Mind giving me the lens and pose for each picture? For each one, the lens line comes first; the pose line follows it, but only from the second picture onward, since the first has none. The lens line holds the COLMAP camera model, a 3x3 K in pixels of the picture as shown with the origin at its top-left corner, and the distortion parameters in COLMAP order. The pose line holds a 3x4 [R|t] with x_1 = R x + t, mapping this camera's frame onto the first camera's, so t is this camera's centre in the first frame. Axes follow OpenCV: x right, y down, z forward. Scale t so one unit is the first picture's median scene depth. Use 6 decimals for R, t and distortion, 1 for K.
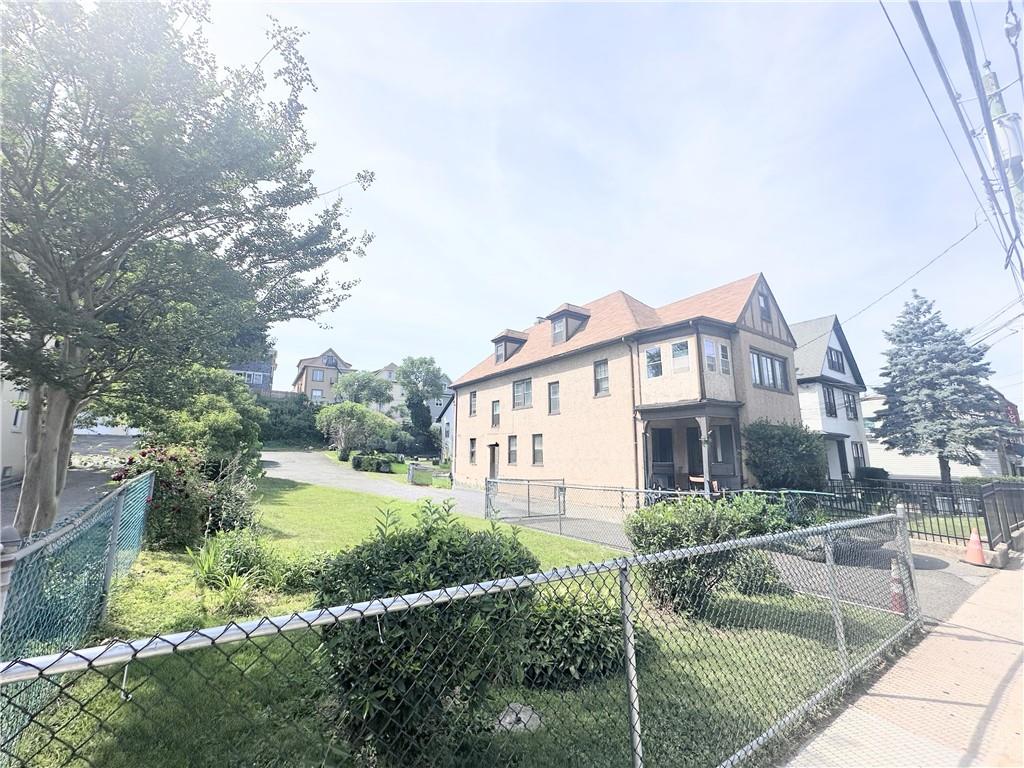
lens RADIAL K [[405.8, 0, 512.0], [0, 405.8, 384.0], [0, 0, 1]] dist [-0.002267, -0.000220]
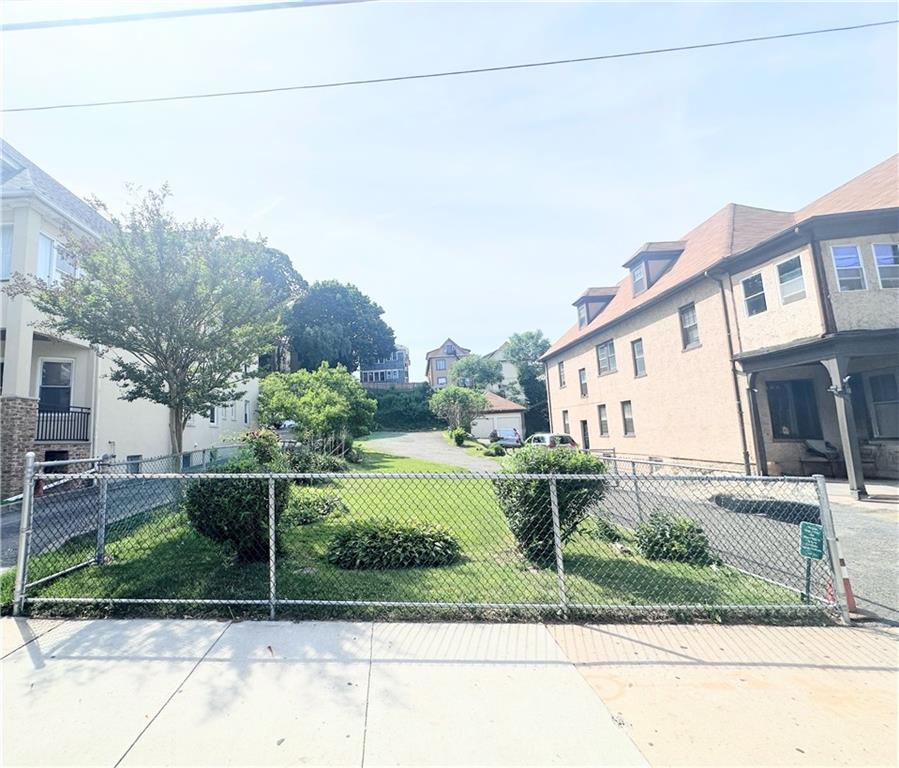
lens RADIAL K [[407.3, 0, 388.6], [0, 407.3, 387.3], [0, 0, 1]] dist [0.000256, 0.000122]
pose [[0.813723, -0.104779, -0.571731, 0.156402], [0.139642, 0.990051, 0.017304, 0.006587], [0.564230, -0.093918, 0.820258, -0.016499]]
